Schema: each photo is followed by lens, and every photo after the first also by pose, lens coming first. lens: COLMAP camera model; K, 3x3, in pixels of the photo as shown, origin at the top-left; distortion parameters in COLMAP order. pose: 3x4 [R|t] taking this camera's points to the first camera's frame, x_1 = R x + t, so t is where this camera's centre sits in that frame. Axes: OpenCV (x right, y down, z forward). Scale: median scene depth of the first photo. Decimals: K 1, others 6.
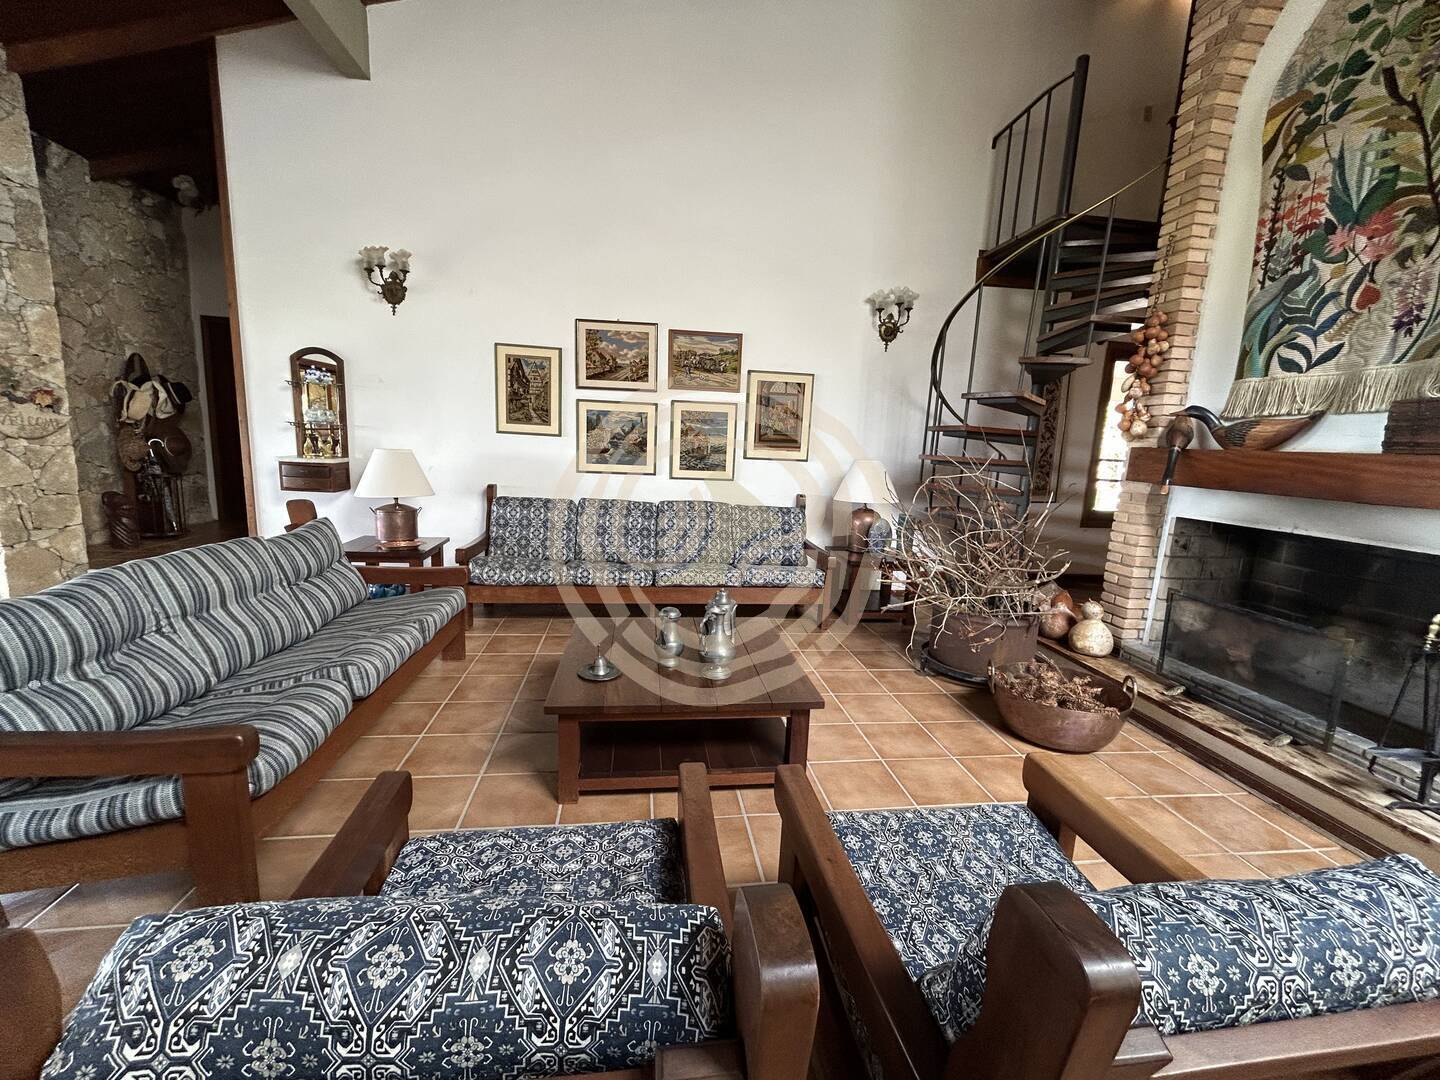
lens RADIAL K [[586.1, 0, 715.5], [0, 586.1, 534.7], [0, 0, 1]] dist [0.001214, -0.000159]
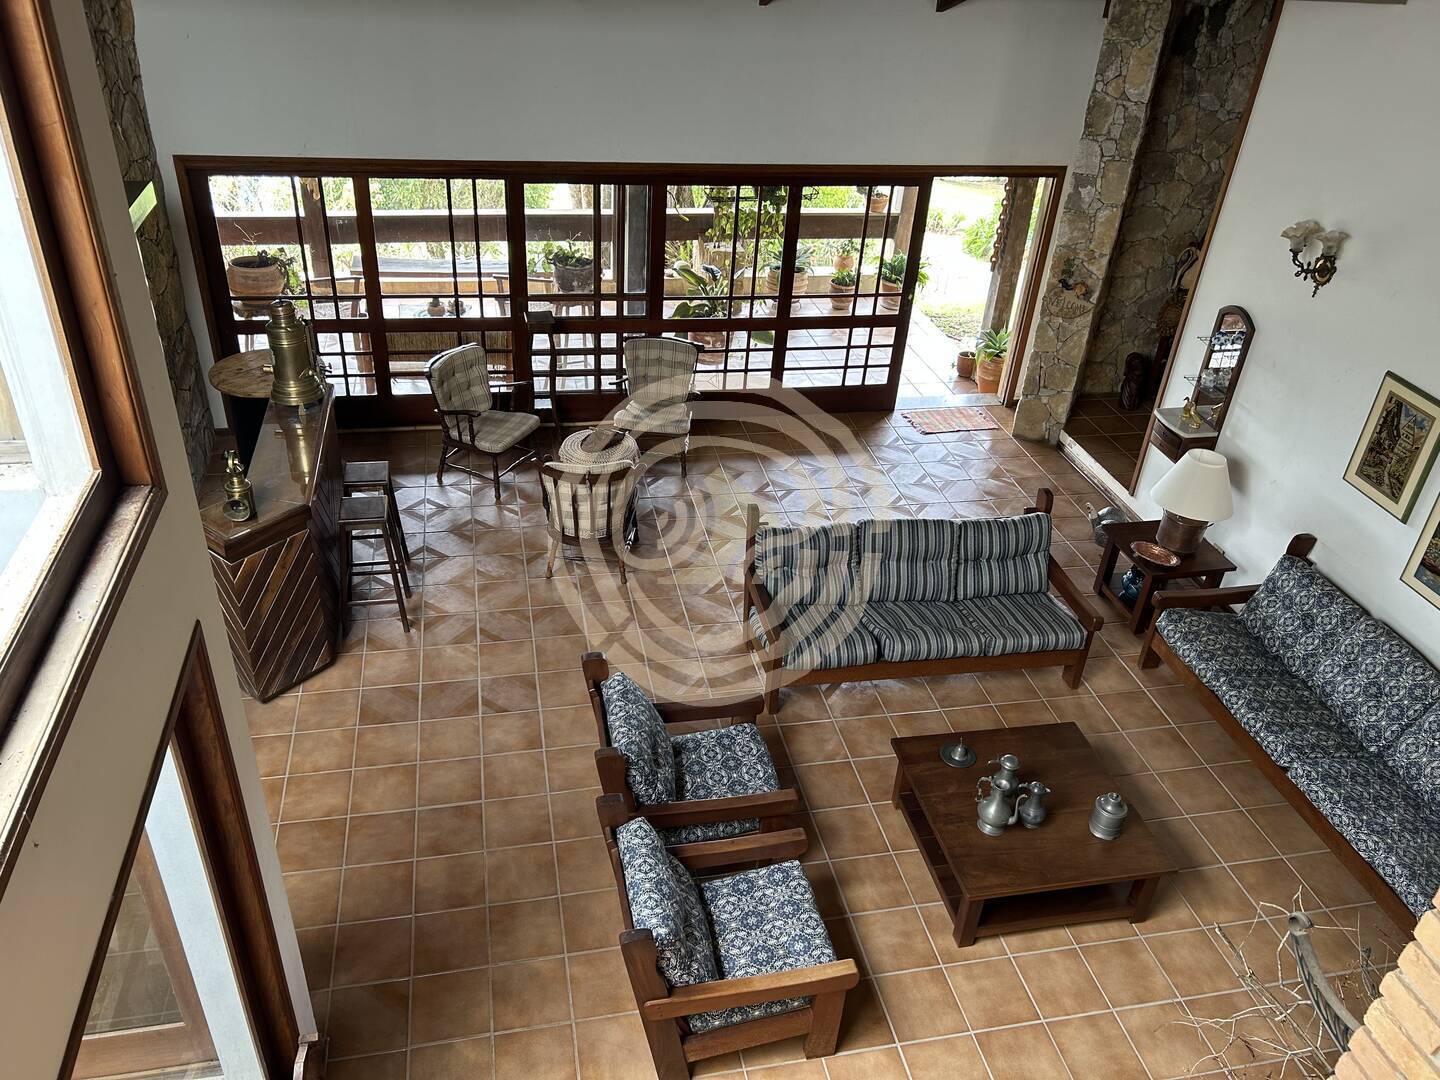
lens RADIAL K [[1090.1, 0, 718.9], [0, 1090.1, 541.7], [0, 0, 1]] dist [0.028957, -0.009383]
pose [[0.075123, 0.496122, -0.864997, 0.821658], [-0.221163, 0.854133, 0.470684, -0.598373], [0.972339, 0.155946, 0.173889, 0.009939]]
